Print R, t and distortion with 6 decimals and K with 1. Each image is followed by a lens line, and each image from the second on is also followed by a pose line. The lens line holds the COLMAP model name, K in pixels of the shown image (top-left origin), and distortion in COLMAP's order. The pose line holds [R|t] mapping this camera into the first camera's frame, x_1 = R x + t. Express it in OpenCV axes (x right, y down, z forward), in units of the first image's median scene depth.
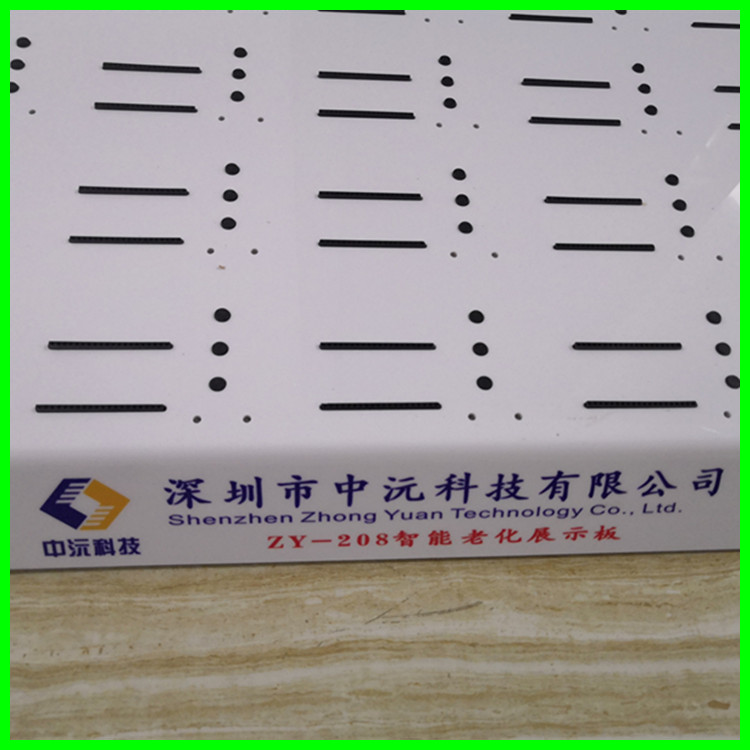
lens RADIAL K [[824.9, 0, 409.4], [0, 824.9, 334.4], [0, 0, 1]] dist [-0.016294, 0.000000]
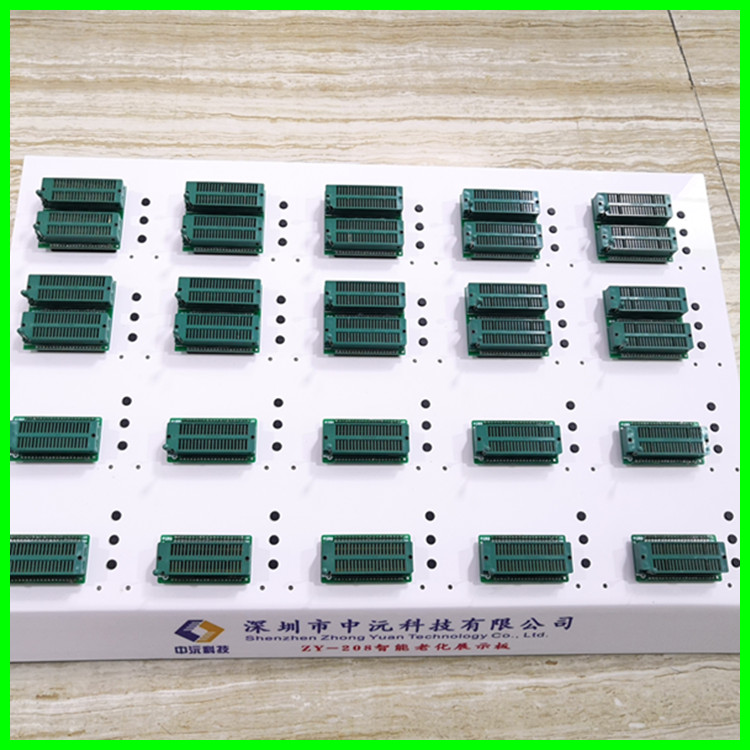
lens RADIAL K [[824.9, 0, 375.8], [0, 824.9, 375.8], [0, 0, 1]] dist [-0.016294, 0.000000]
pose [[0.998533, 0.033115, -0.042836, 0.038584], [-0.024366, 0.981351, 0.190674, -0.640891], [0.048351, -0.189351, 0.980718, -0.577149]]
